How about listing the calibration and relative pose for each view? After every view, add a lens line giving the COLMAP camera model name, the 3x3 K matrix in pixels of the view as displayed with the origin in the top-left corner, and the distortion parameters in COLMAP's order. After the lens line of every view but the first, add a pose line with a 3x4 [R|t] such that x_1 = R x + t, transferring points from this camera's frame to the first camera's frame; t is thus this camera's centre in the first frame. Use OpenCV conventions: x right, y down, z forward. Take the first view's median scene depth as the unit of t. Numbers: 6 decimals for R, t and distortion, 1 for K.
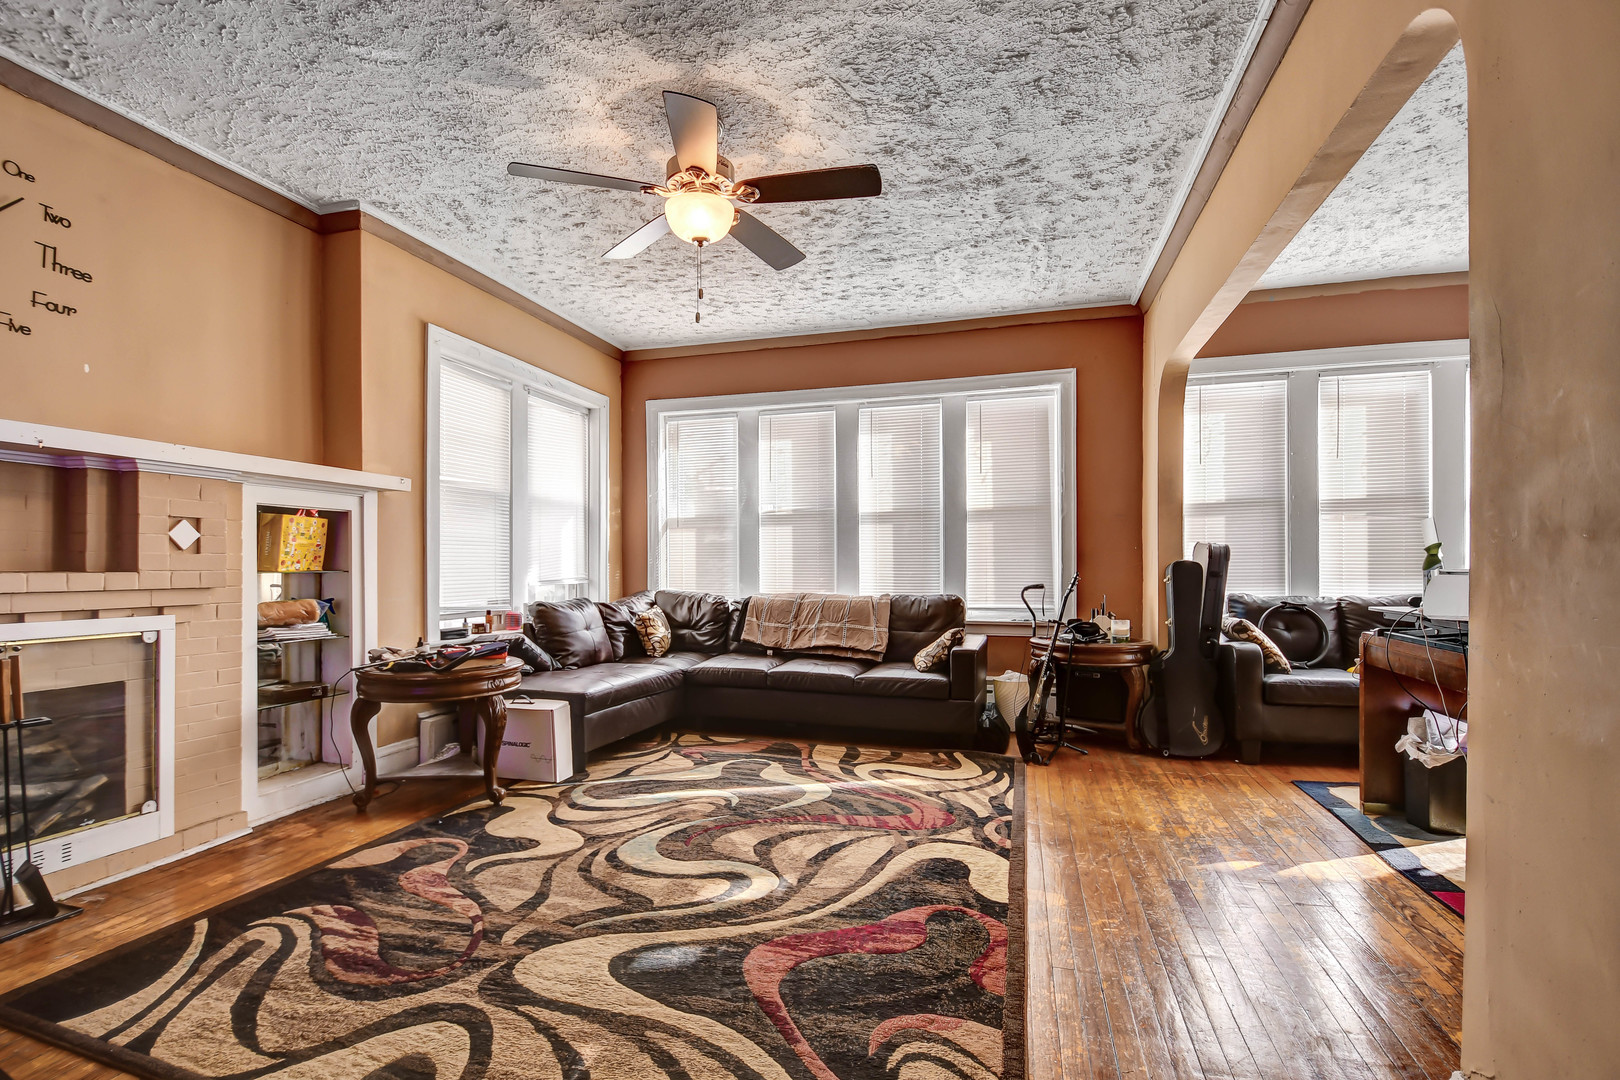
lens RADIAL K [[750.6, 0, 796.2], [0, 750.6, 564.0], [0, 0, 1]] dist [0.019594, -0.029910]
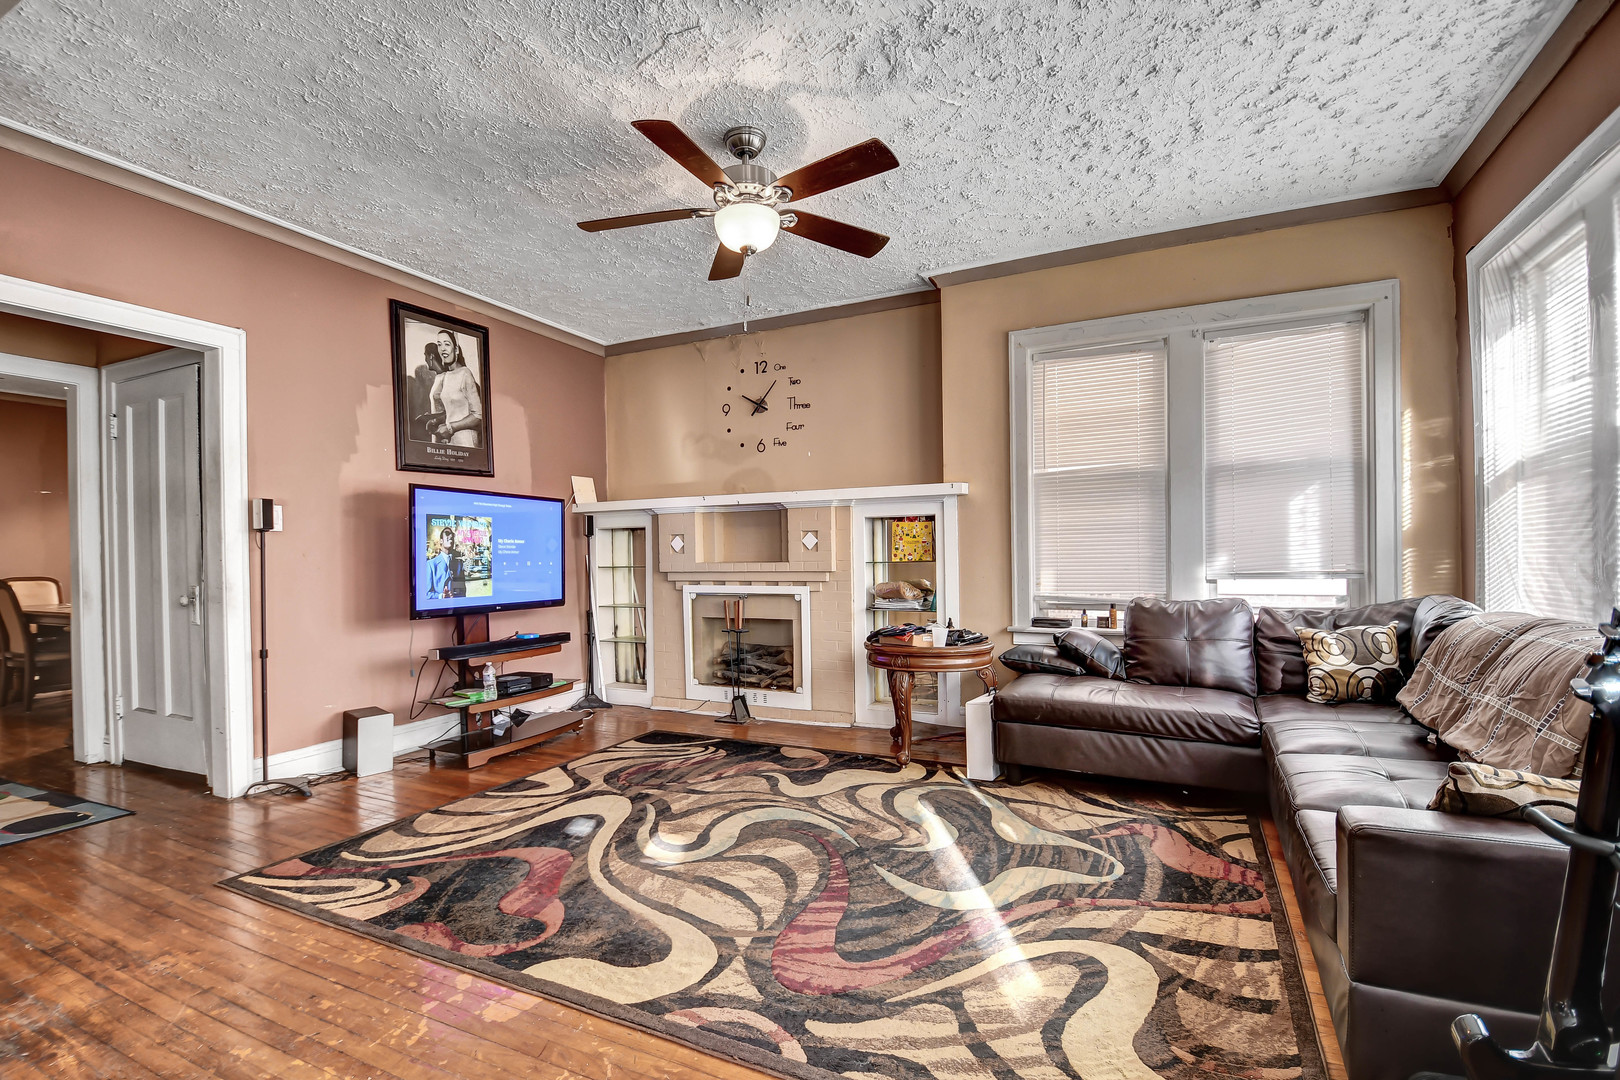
lens RADIAL K [[750.6, 0, 796.2], [0, 750.6, 564.0], [0, 0, 1]] dist [0.019594, -0.029910]
pose [[-0.179977, 0.013846, -0.983573, 0.810326], [0.015360, 0.999819, 0.011264, -0.004558], [0.983551, -0.013081, -0.180157, 1.134867]]
